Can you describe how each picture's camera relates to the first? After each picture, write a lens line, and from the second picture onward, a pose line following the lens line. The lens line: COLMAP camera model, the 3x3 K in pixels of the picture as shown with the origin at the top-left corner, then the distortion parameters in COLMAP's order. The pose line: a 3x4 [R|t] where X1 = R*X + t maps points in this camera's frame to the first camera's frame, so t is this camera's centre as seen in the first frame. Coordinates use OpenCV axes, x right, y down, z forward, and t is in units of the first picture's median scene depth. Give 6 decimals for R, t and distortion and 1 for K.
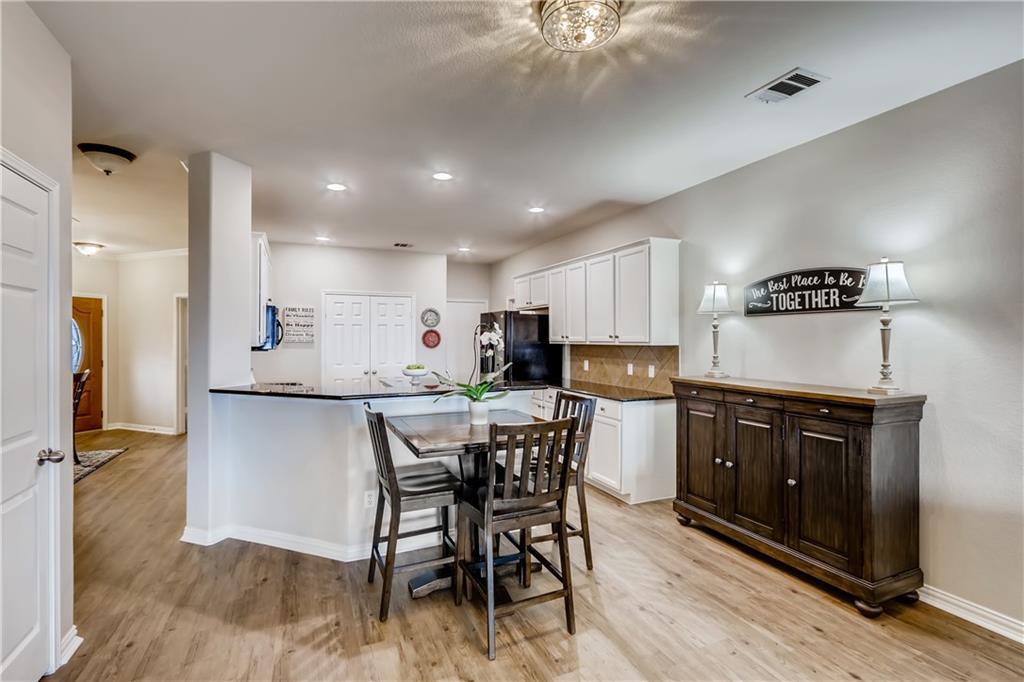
lens RADIAL K [[472.8, 0, 487.9], [0, 472.8, 340.8], [0, 0, 1]] dist [0.002667, 0.000218]
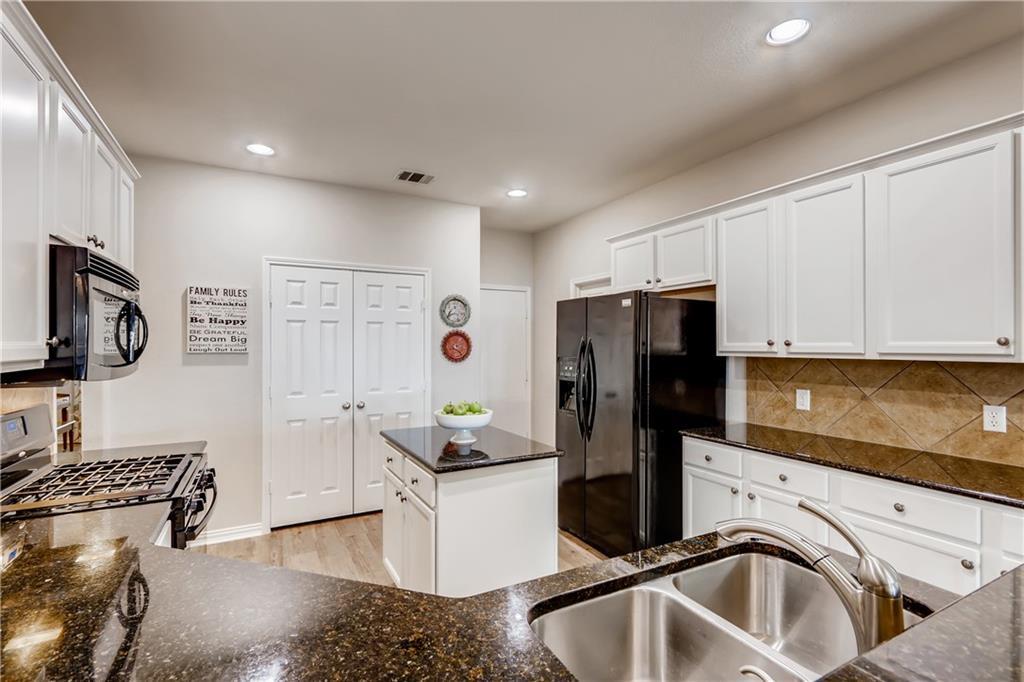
lens RADIAL K [[460.7, 0, 489.0], [0, 460.7, 347.9], [0, 0, 1]] dist [0.000058, 0.000105]
pose [[0.996706, -0.001372, 0.081092, -0.139719], [0.001208, 0.999997, 0.002064, -0.003921], [-0.081095, -0.001959, 0.996704, 0.464803]]
